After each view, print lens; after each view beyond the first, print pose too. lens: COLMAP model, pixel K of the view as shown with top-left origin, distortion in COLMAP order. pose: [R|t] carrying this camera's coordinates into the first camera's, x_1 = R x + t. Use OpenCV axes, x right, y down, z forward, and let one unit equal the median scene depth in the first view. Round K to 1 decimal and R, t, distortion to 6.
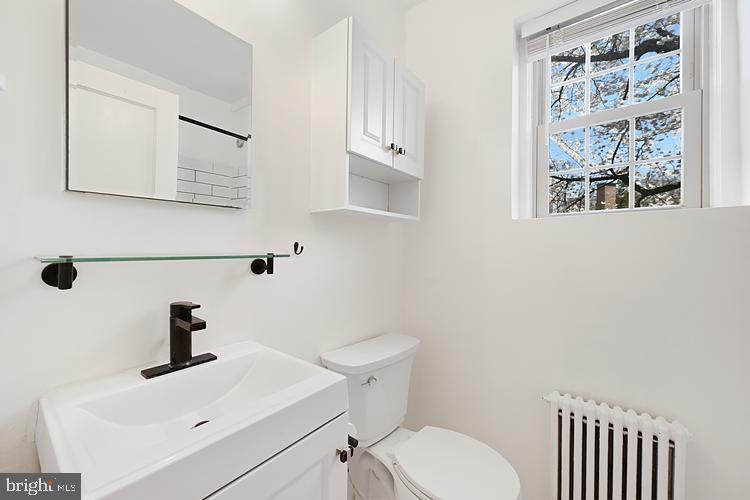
lens RADIAL K [[294.6, 0, 383.4], [0, 294.6, 251.9], [0, 0, 1]] dist [-0.000337, -0.000187]
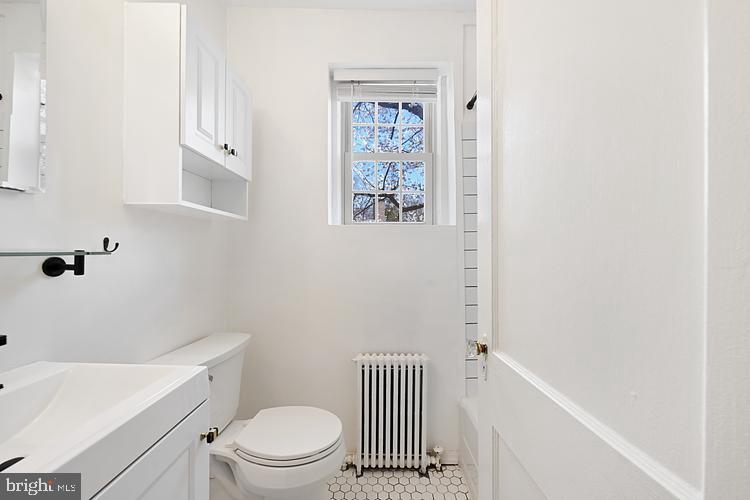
lens RADIAL K [[294.6, 0, 383.4], [0, 294.6, 251.9], [0, 0, 1]] dist [-0.000337, -0.000187]
pose [[0.785523, 0.002338, 0.618828, -0.175046], [0.000156, 0.999992, -0.003976, 0.010266], [-0.618832, 0.003220, 0.785517, -0.138873]]
